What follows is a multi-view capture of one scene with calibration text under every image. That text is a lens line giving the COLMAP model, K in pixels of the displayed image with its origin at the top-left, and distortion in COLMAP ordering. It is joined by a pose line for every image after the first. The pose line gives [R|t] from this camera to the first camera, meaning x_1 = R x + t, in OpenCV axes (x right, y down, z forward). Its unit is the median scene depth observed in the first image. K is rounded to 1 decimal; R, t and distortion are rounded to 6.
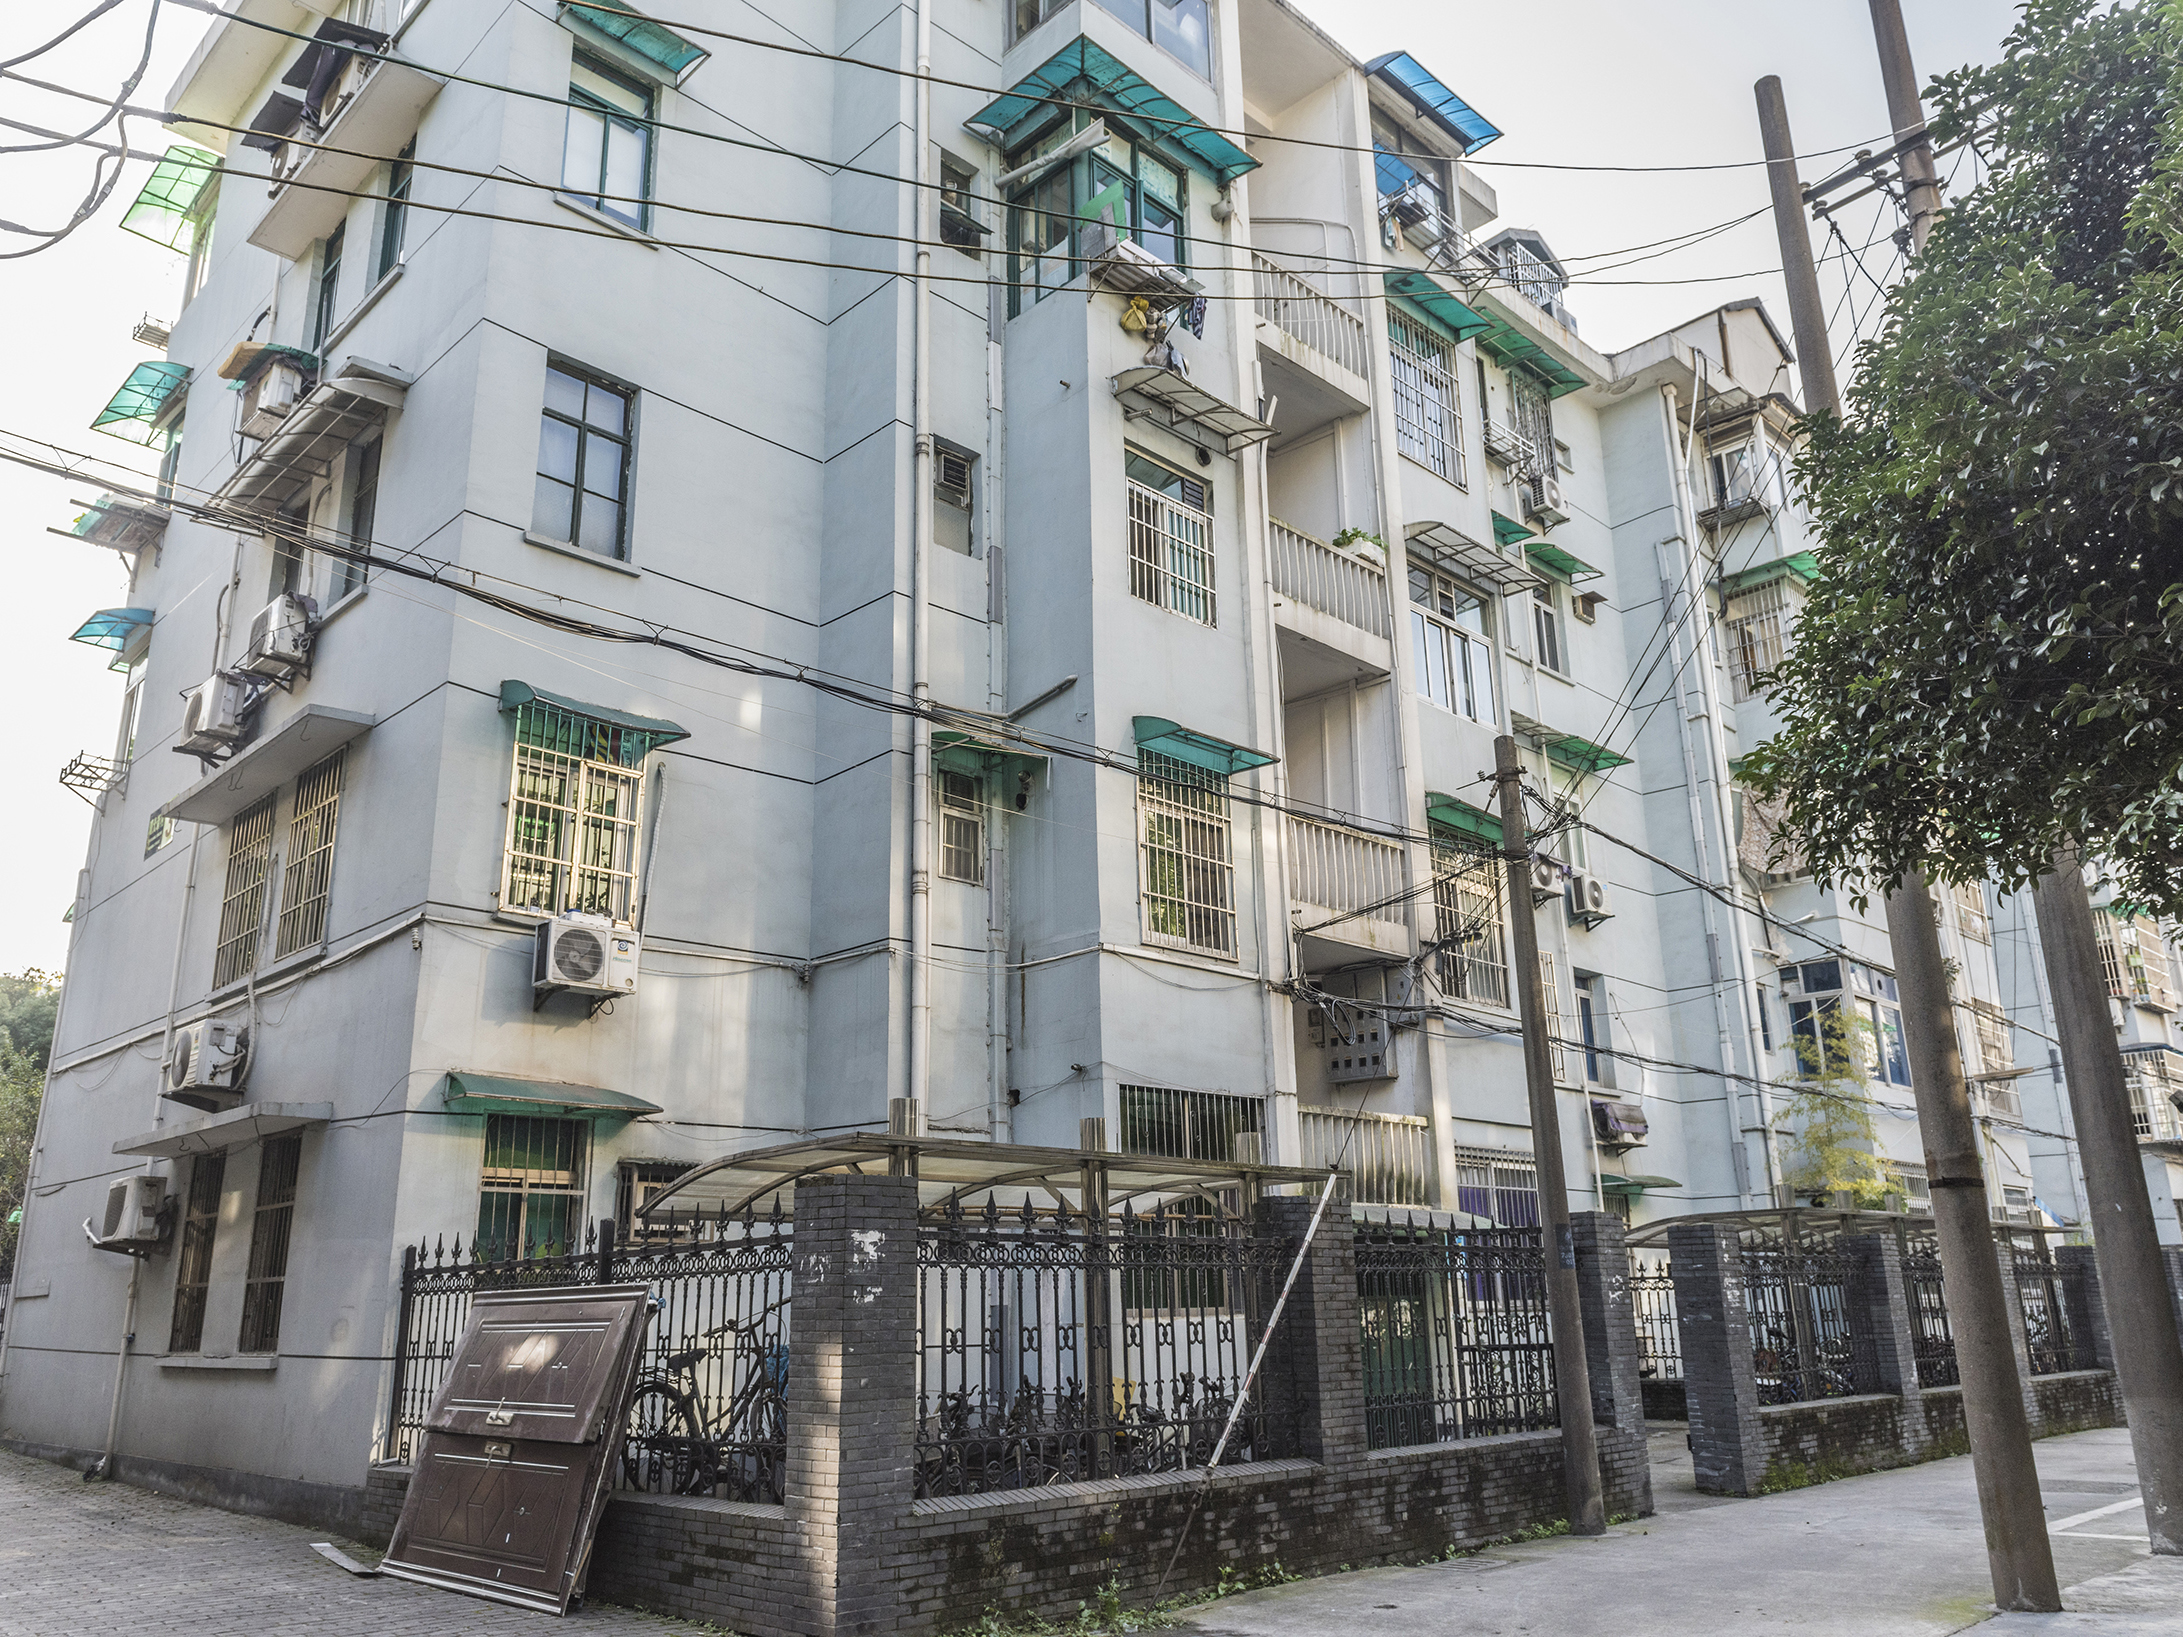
lens RADIAL K [[1652.4, 0, 1087.0], [0, 1652.4, 846.1], [0, 0, 1]] dist [0.005867, 0.004570]
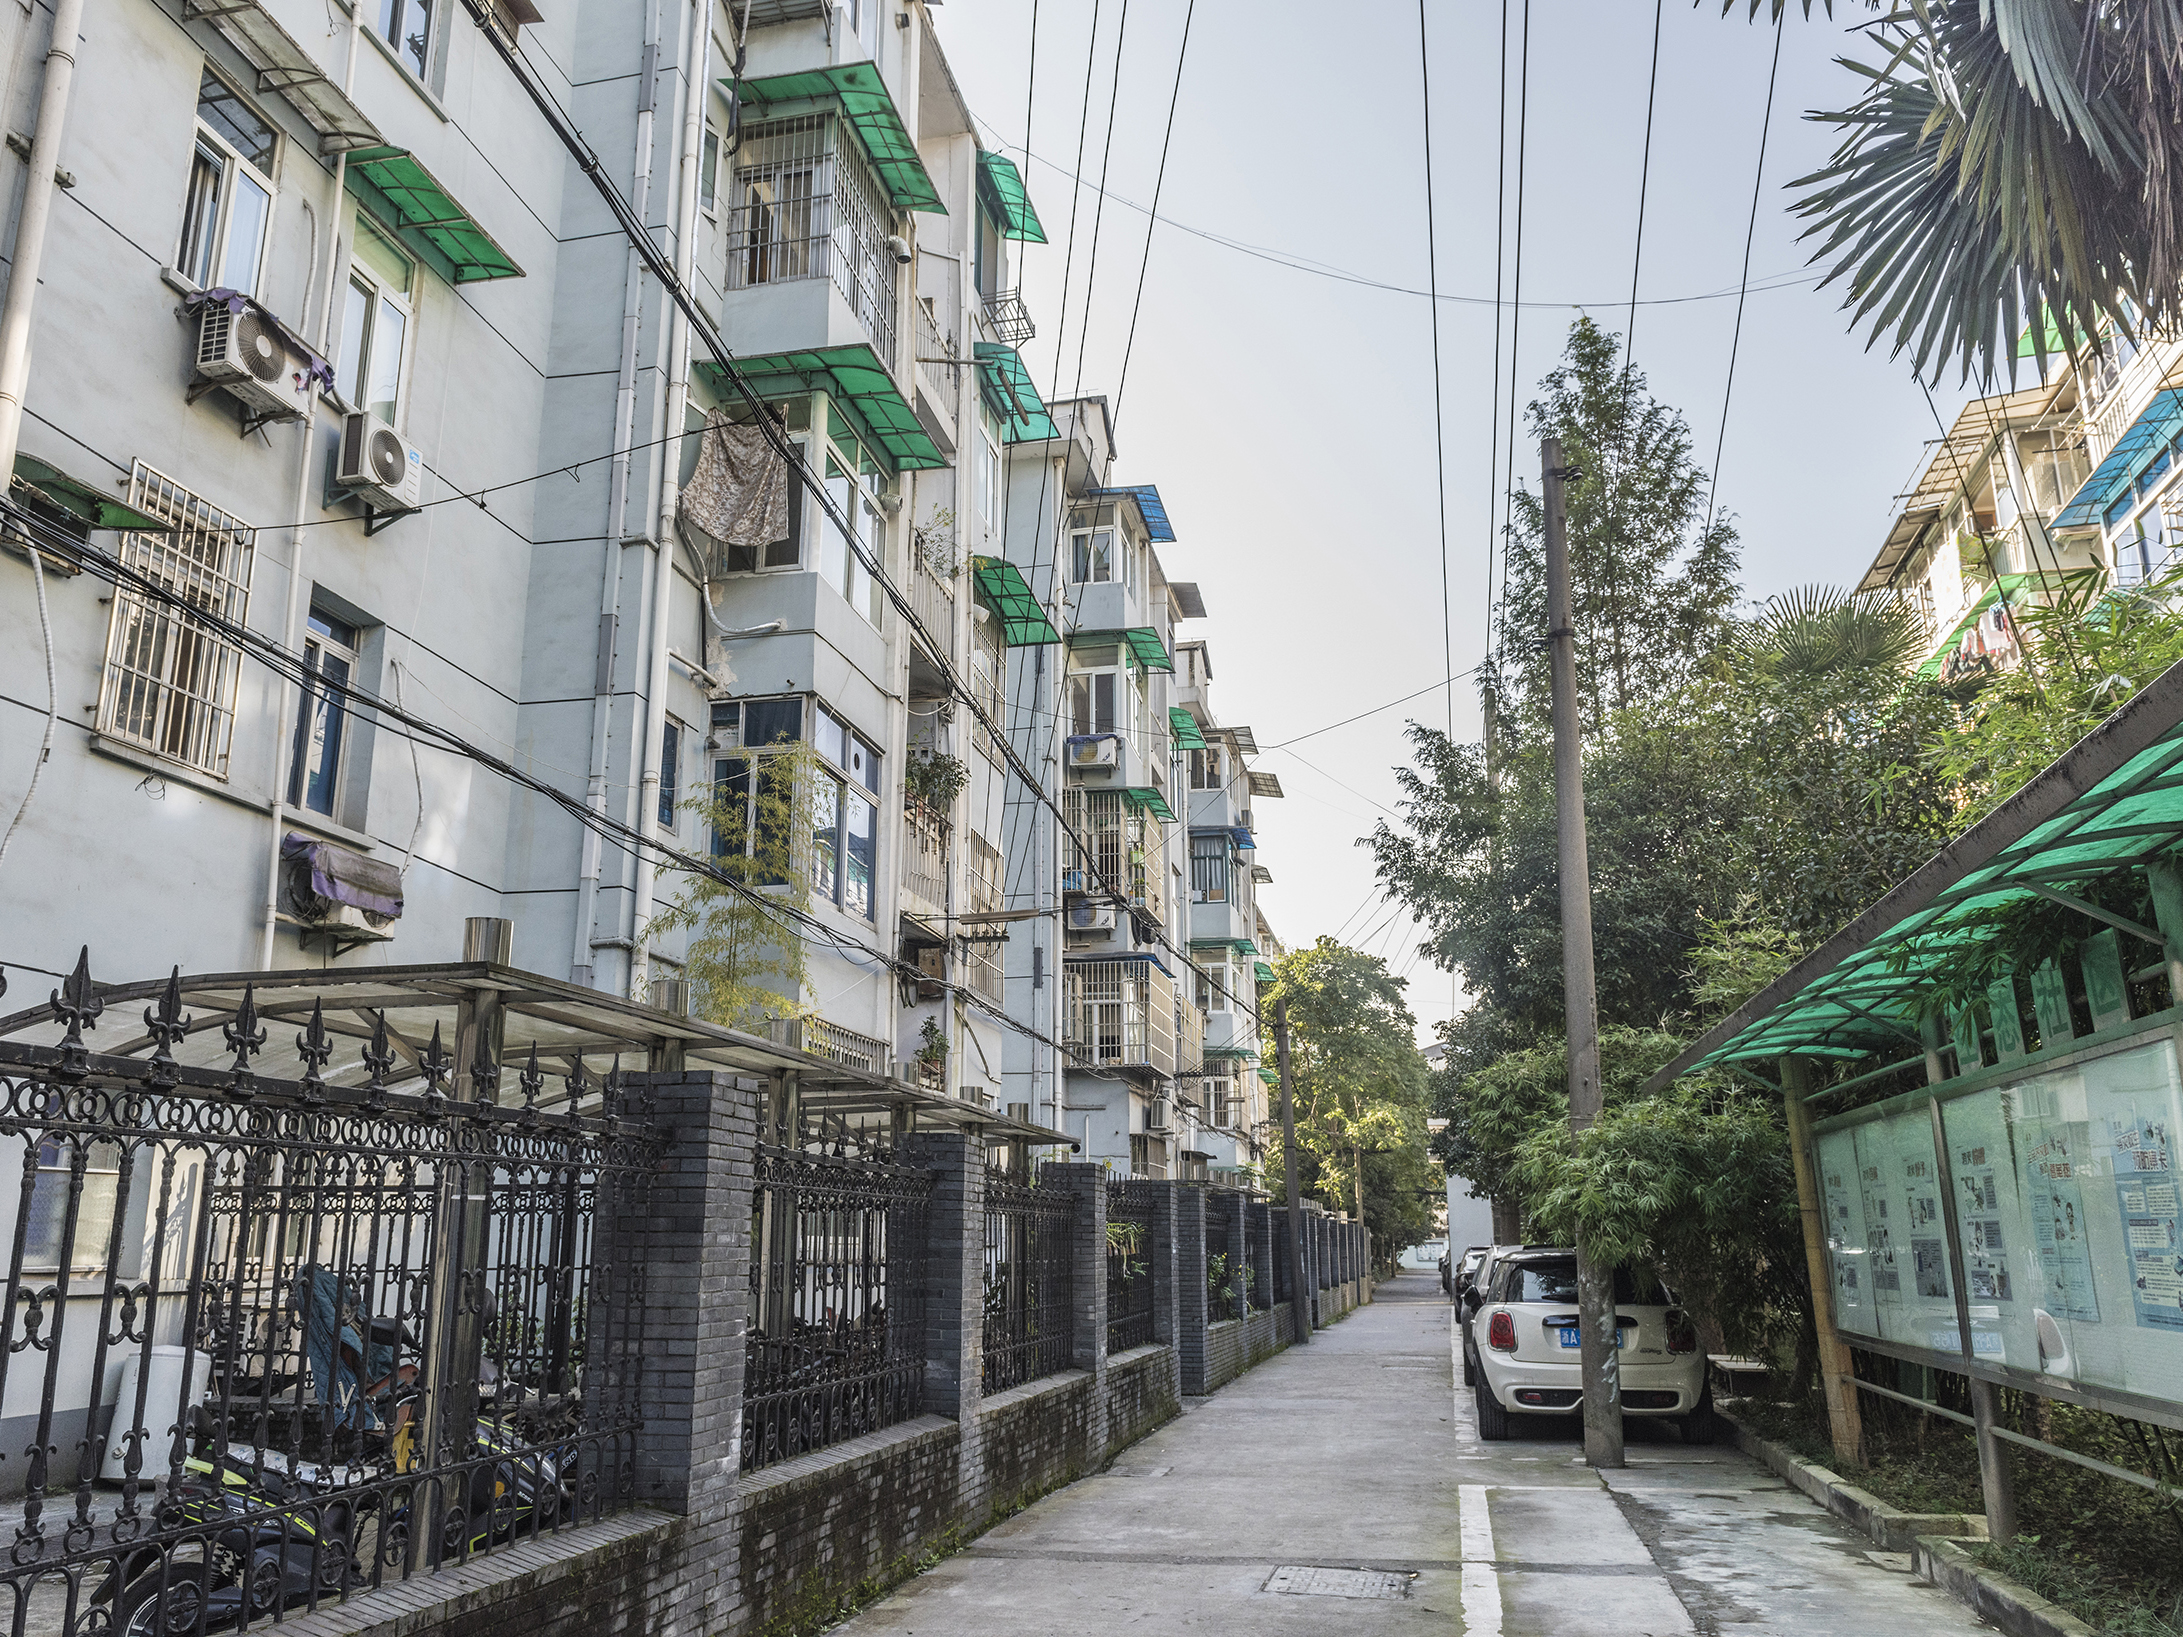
lens RADIAL K [[1652.4, 0, 1087.0], [0, 1652.4, 846.1], [0, 0, 1]] dist [0.005867, 0.004570]
pose [[0.831748, 0.152549, 0.533783, 0.231917], [-0.171150, 0.985133, -0.014851, 0.119325], [-0.528113, -0.079005, 0.845491, 0.438116]]
